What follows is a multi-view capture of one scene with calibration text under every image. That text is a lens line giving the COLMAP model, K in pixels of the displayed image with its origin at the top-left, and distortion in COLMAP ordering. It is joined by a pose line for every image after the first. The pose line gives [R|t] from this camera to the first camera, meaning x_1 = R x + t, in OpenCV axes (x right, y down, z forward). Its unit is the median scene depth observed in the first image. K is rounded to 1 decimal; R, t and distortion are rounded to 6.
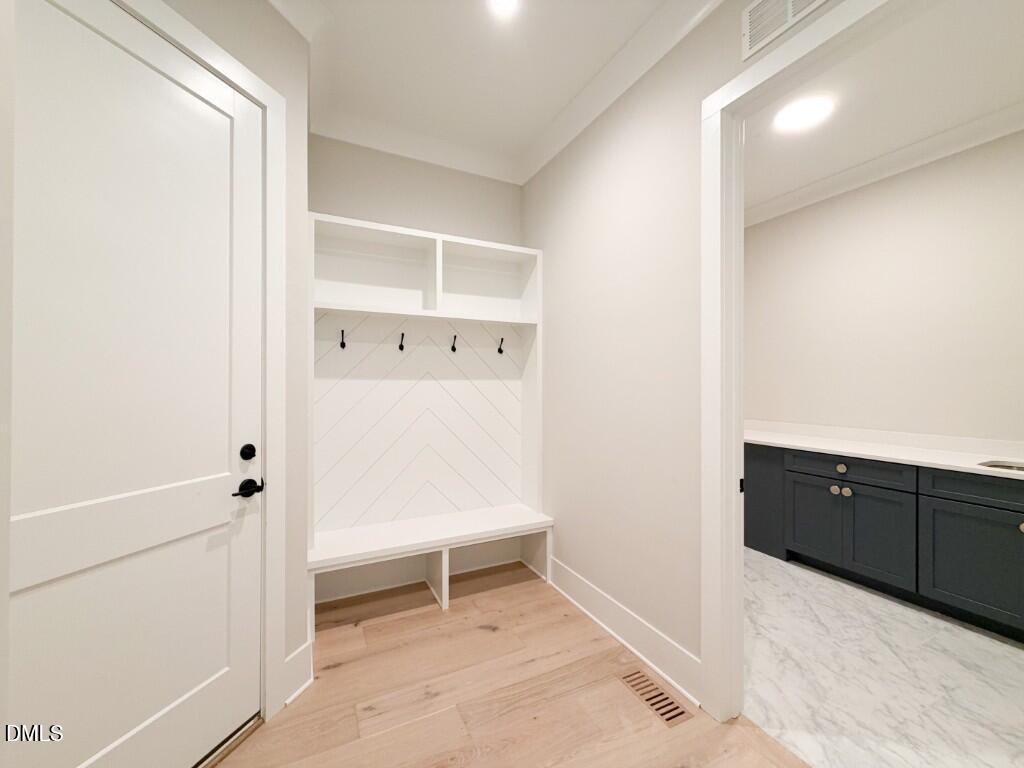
lens RADIAL K [[407.9, 0, 509.9], [0, 407.9, 383.9], [0, 0, 1]] dist [0.000110, 0.000591]
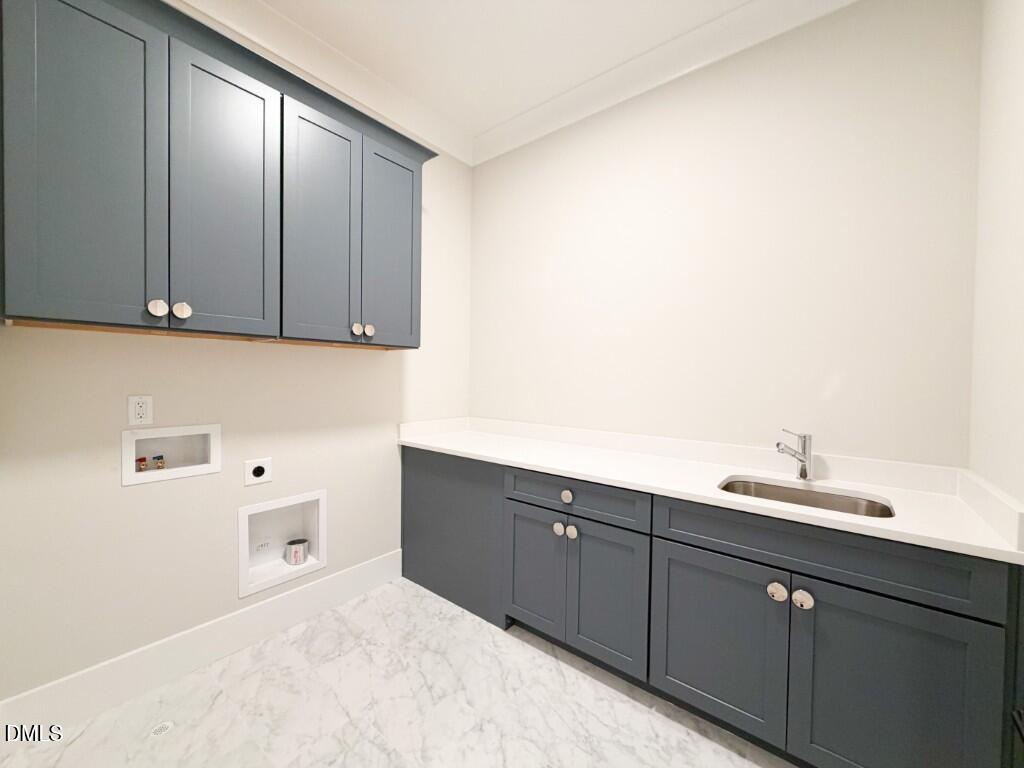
lens RADIAL K [[407.9, 0, 513.1], [0, 407.9, 383.5], [0, 0, 1]] dist [0.000110, 0.000591]
pose [[0.908285, 0.005120, 0.418321, 0.465032], [-0.014614, 0.999703, 0.019496, 0.013415], [-0.418097, -0.023821, 0.908090, 0.449470]]
